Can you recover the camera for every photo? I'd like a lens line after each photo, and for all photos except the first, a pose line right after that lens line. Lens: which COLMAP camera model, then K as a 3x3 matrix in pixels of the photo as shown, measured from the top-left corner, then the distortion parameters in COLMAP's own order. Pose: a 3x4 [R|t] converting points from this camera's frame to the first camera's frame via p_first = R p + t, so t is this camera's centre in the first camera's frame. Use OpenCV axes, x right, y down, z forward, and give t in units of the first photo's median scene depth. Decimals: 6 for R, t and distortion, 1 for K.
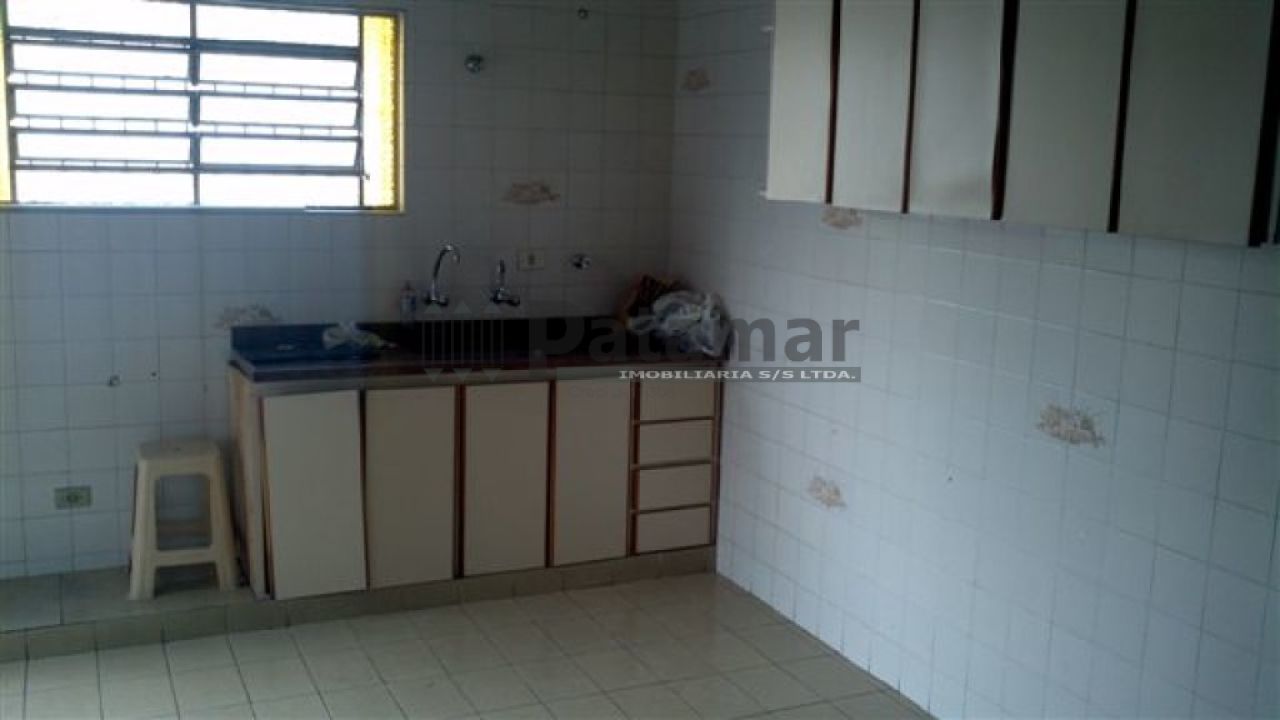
lens RADIAL K [[1338.6, 0, 637.1], [0, 1338.6, 354.3], [0, 0, 1]] dist [-0.008667, 0.000000]
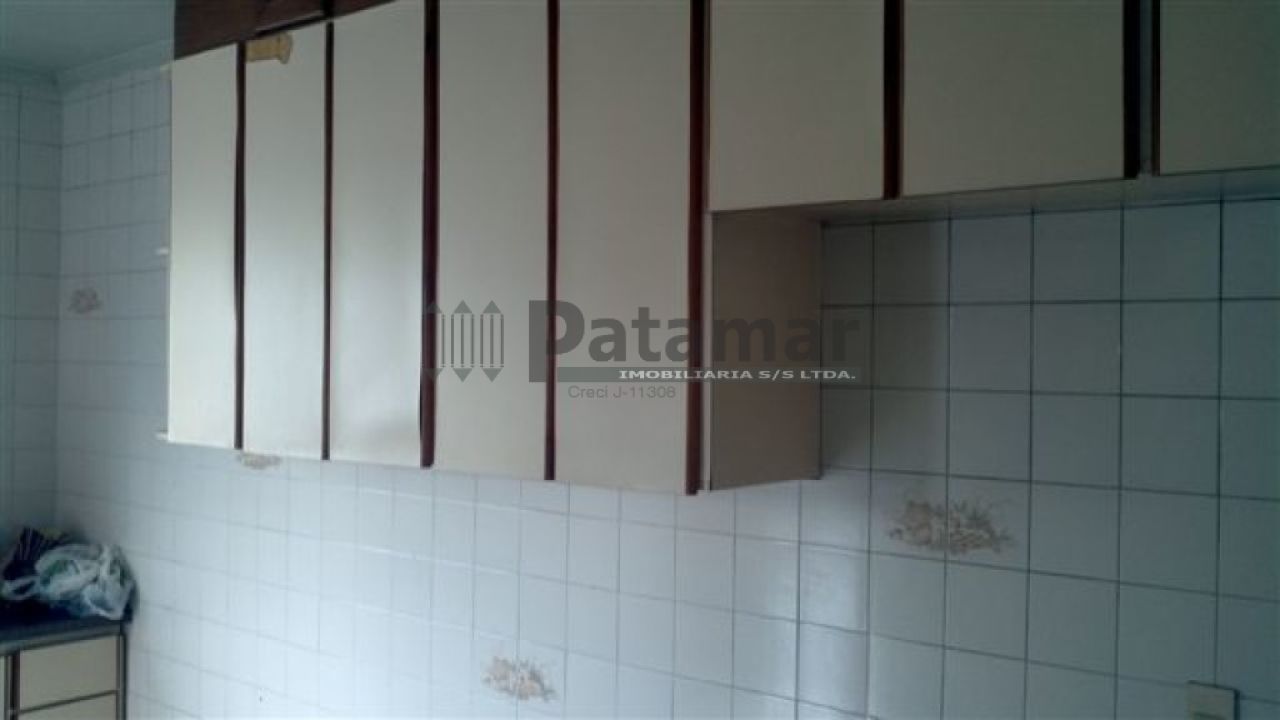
lens RADIAL K [[1316.2, 0, 636.3], [0, 1316.2, 362.2], [0, 0, 1]] dist [0.005031, 0.000000]
pose [[0.912012, -0.024970, 0.409403, 0.024872], [0.081070, 0.989428, -0.120252, -0.039188], [-0.402072, 0.142861, 0.904394, 0.089649]]
